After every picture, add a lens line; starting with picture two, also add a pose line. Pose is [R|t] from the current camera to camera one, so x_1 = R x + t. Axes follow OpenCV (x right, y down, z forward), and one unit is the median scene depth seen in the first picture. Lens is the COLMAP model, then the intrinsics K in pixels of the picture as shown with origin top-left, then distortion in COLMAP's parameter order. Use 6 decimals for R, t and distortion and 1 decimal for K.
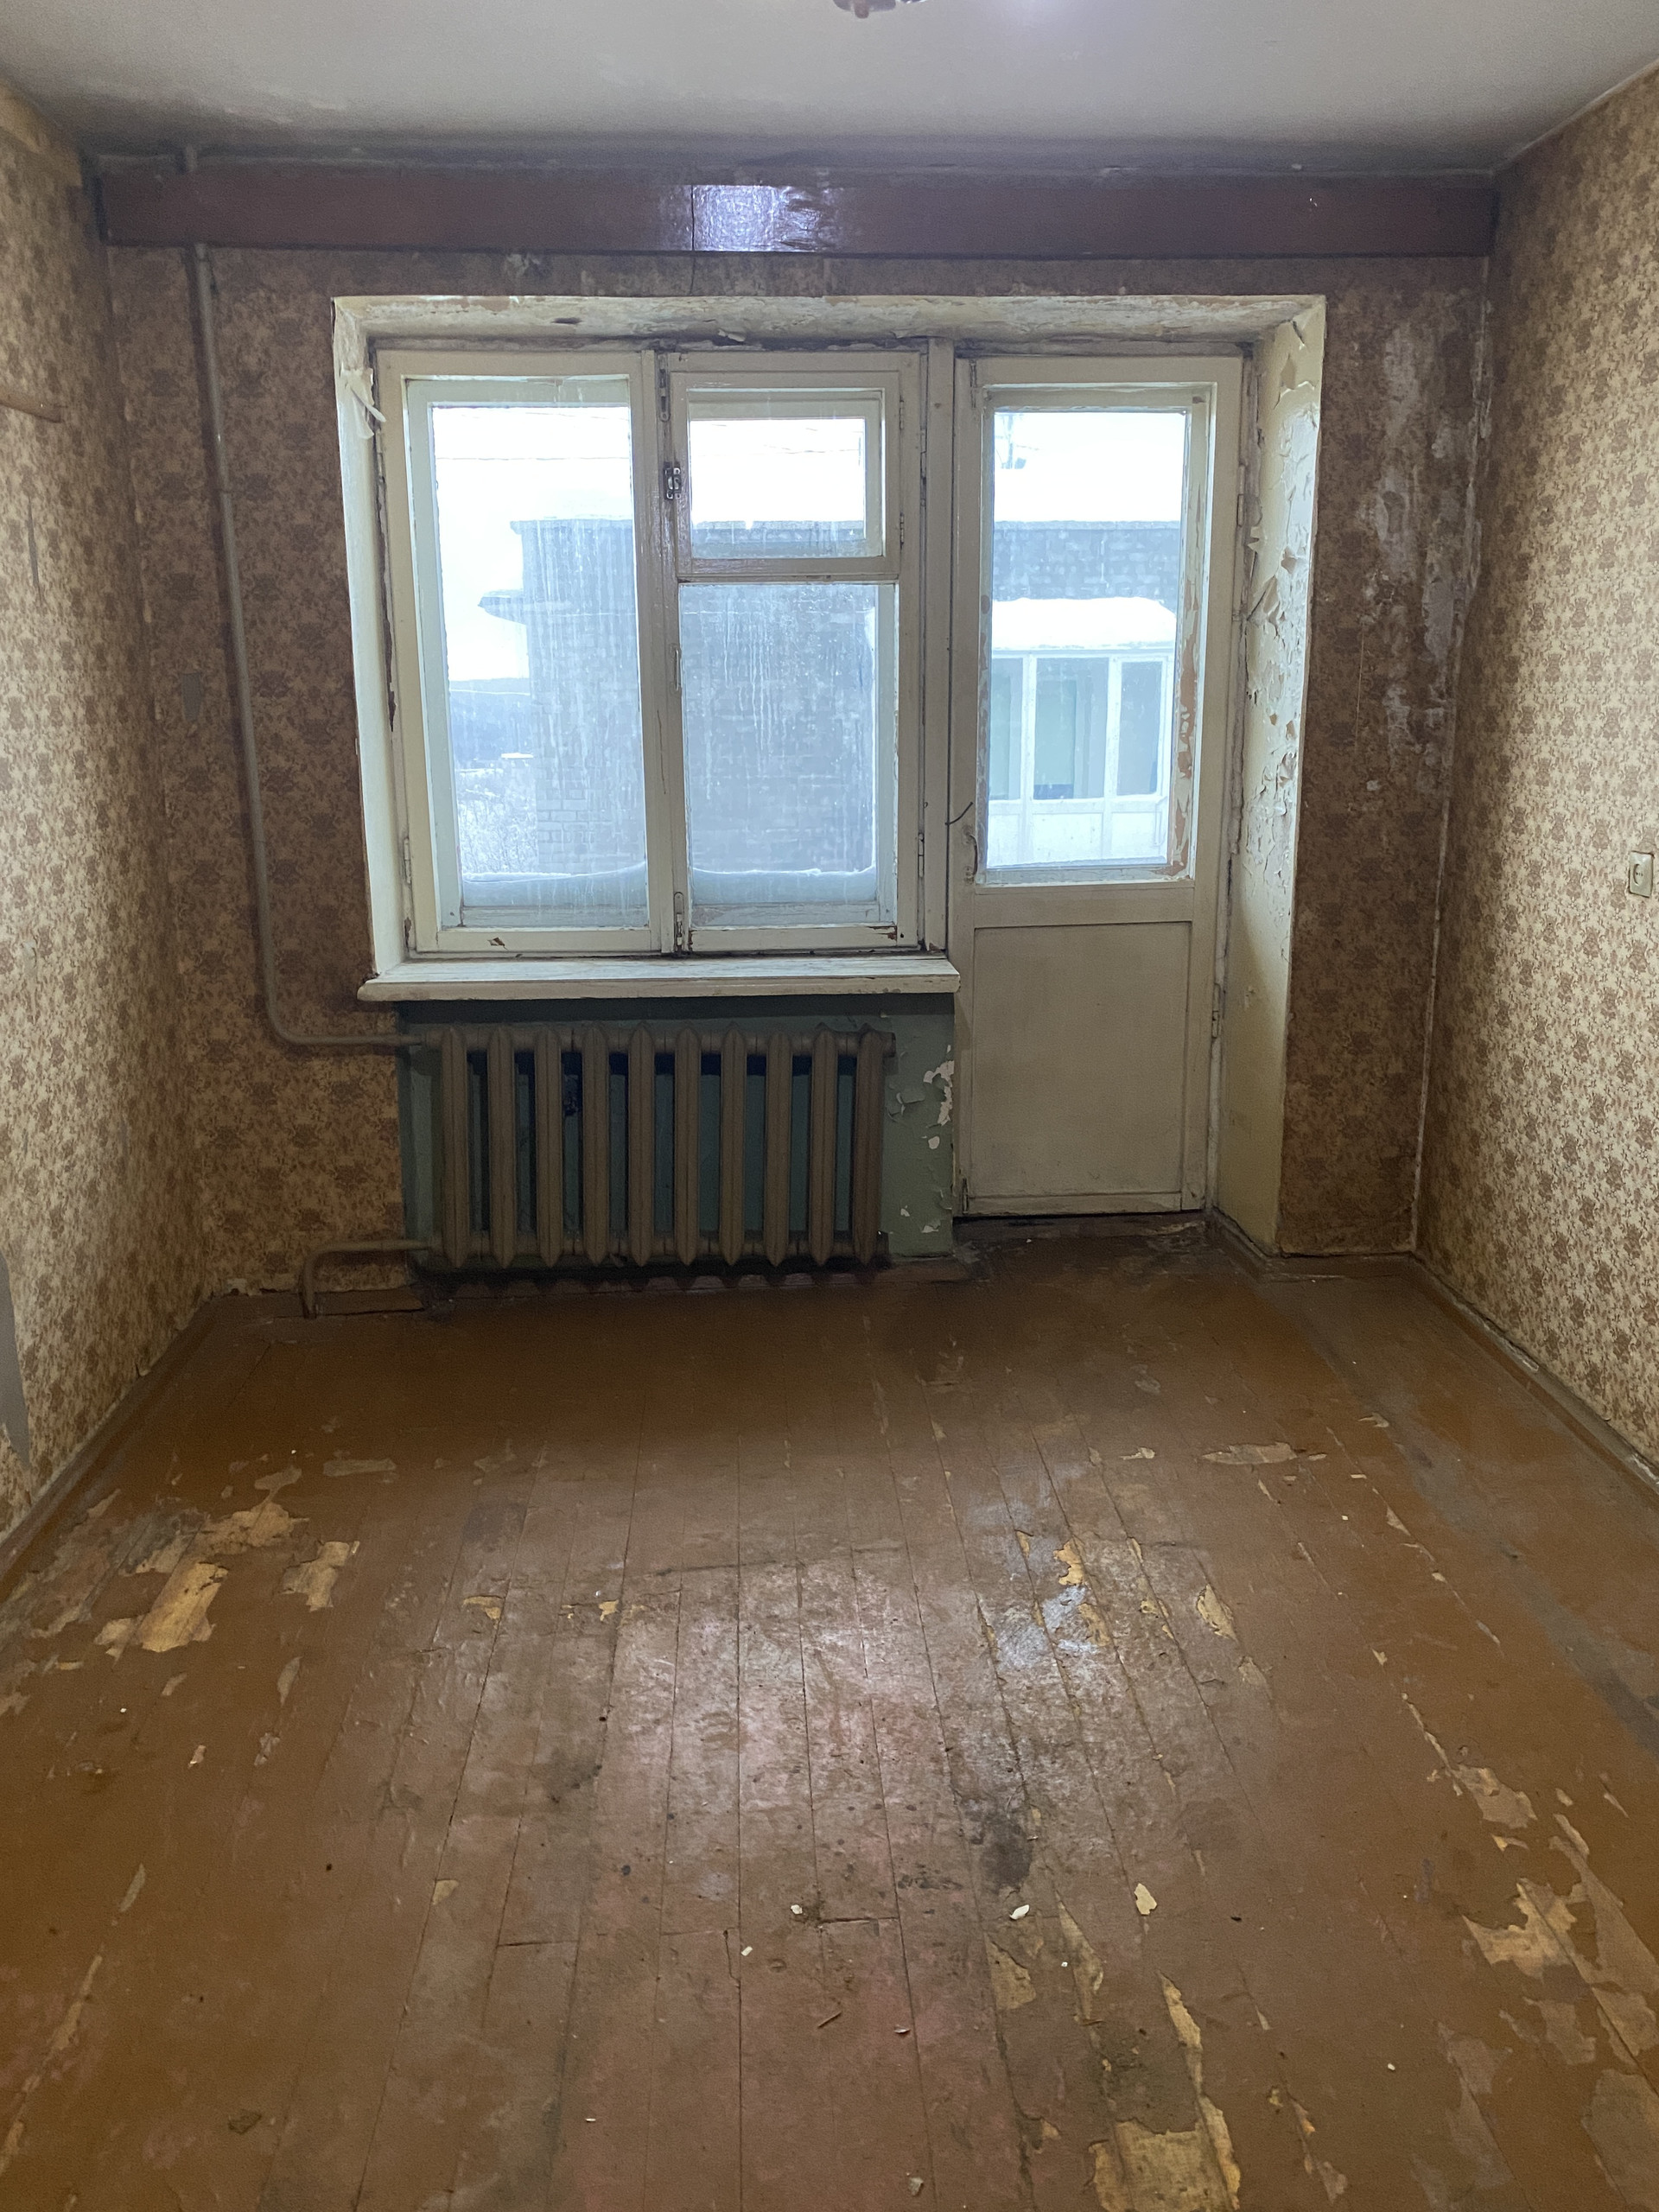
lens RADIAL K [[1677.9, 0, 829.5], [0, 1677.9, 1106.0], [0, 0, 1]] dist [-0.006503, -0.003712]
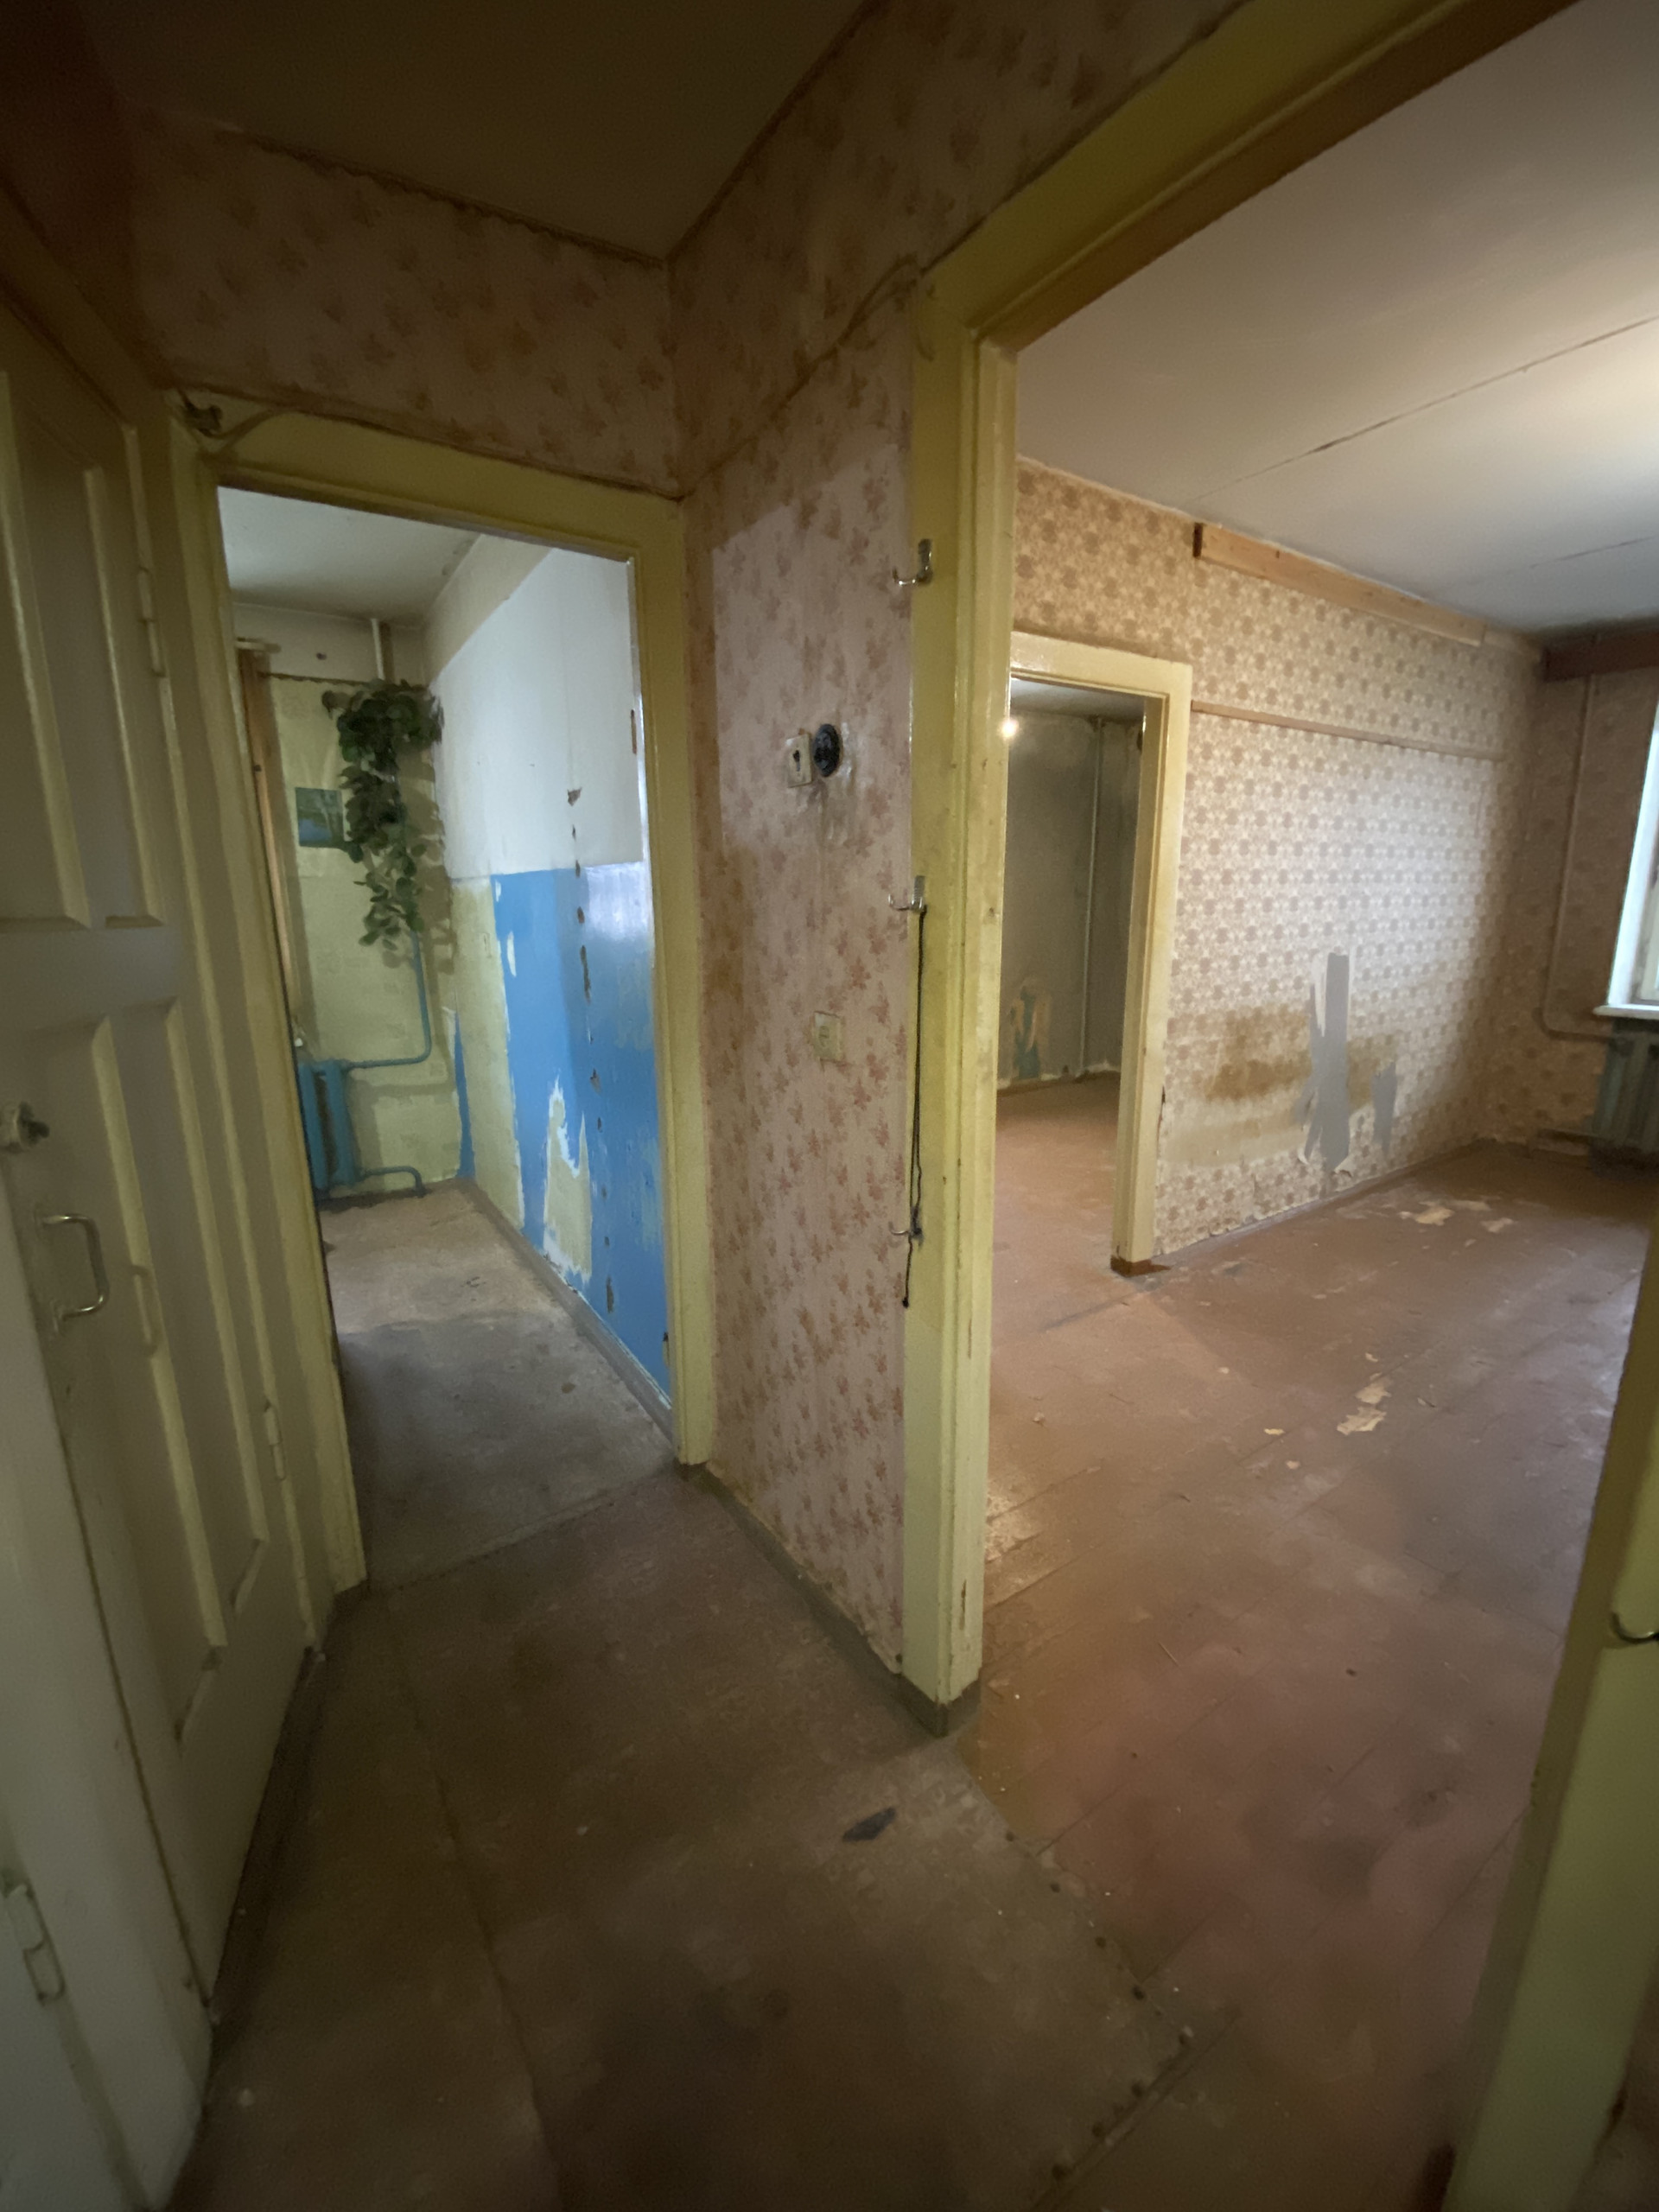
lens RADIAL K [[887.0, 0, 830.8], [0, 887.0, 1101.6], [0, 0, 1]] dist [0.036025, -0.040761]
pose [[0.505298, 0.189172, -0.841954, 0.201532], [-0.199611, 0.974838, 0.099232, 0.125227], [0.839541, 0.117921, 0.530345, -0.397214]]
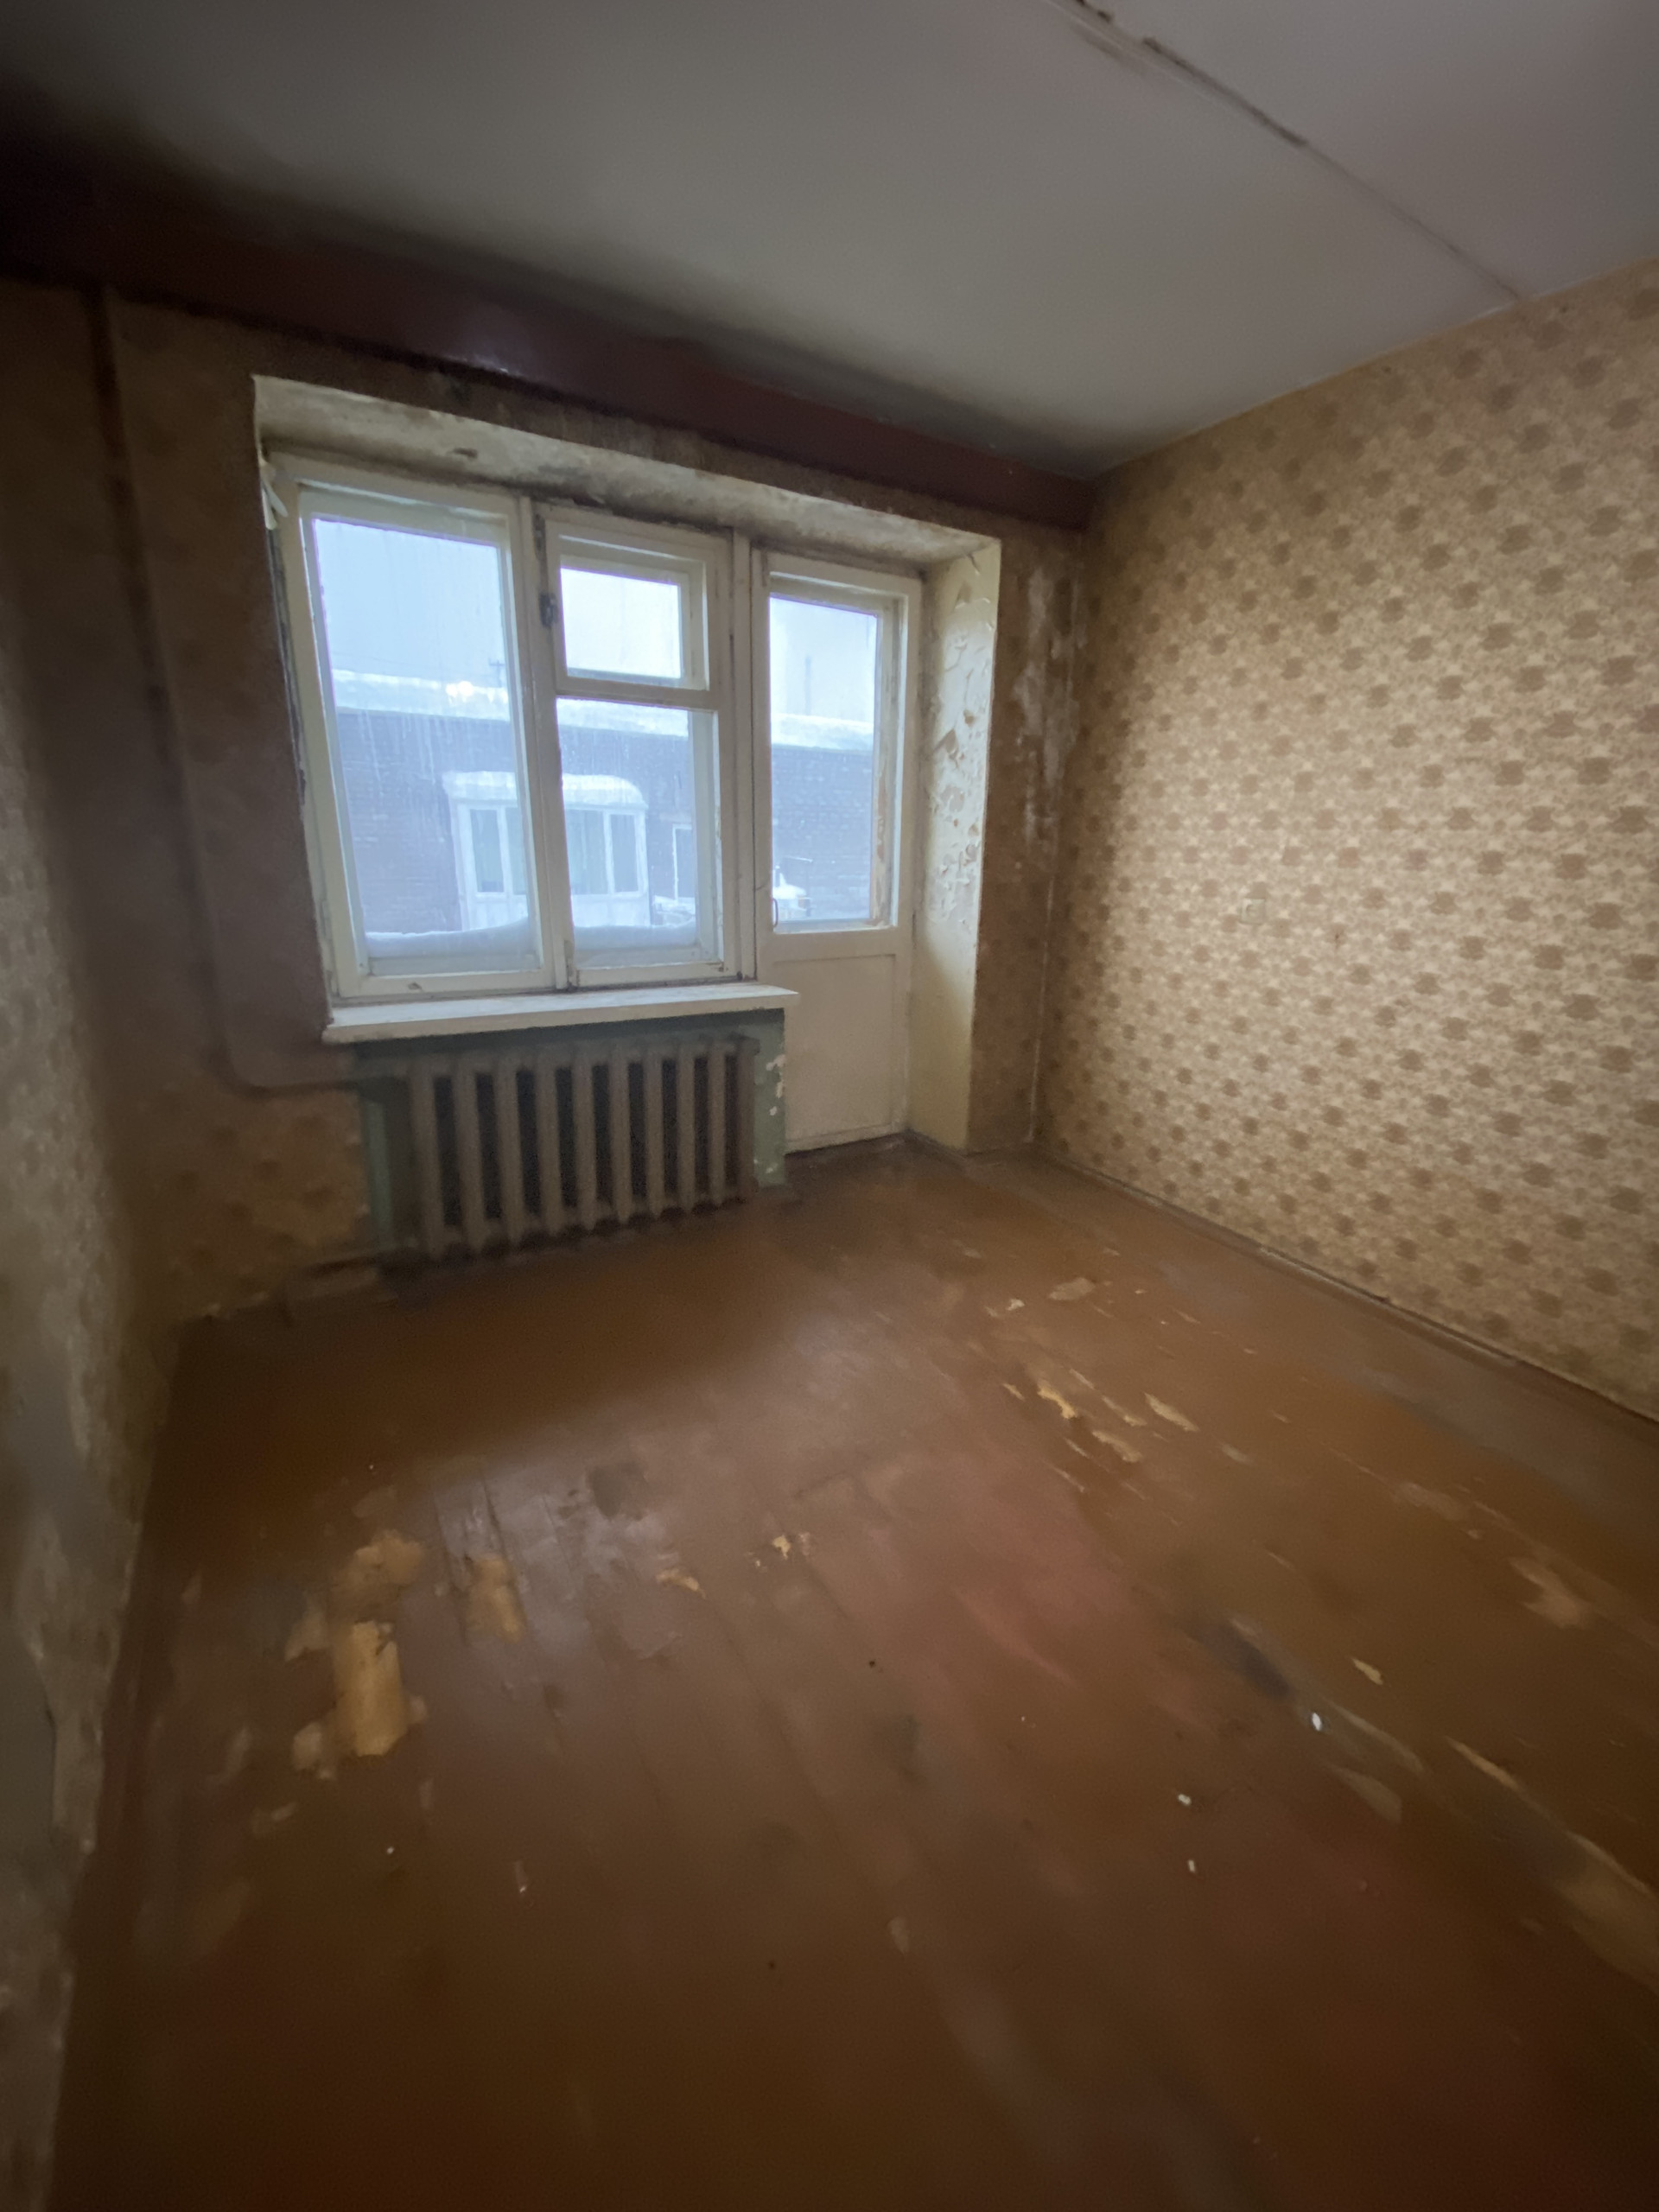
lens RADIAL K [[890.1, 0, 846.7], [0, 890.1, 1099.0], [0, 0, 1]] dist [0.048634, -0.041163]
pose [[0.885743, -0.105959, 0.451921, -0.245268], [0.088308, 0.994282, 0.060043, -0.031286], [-0.455699, -0.013274, 0.890035, 0.298060]]
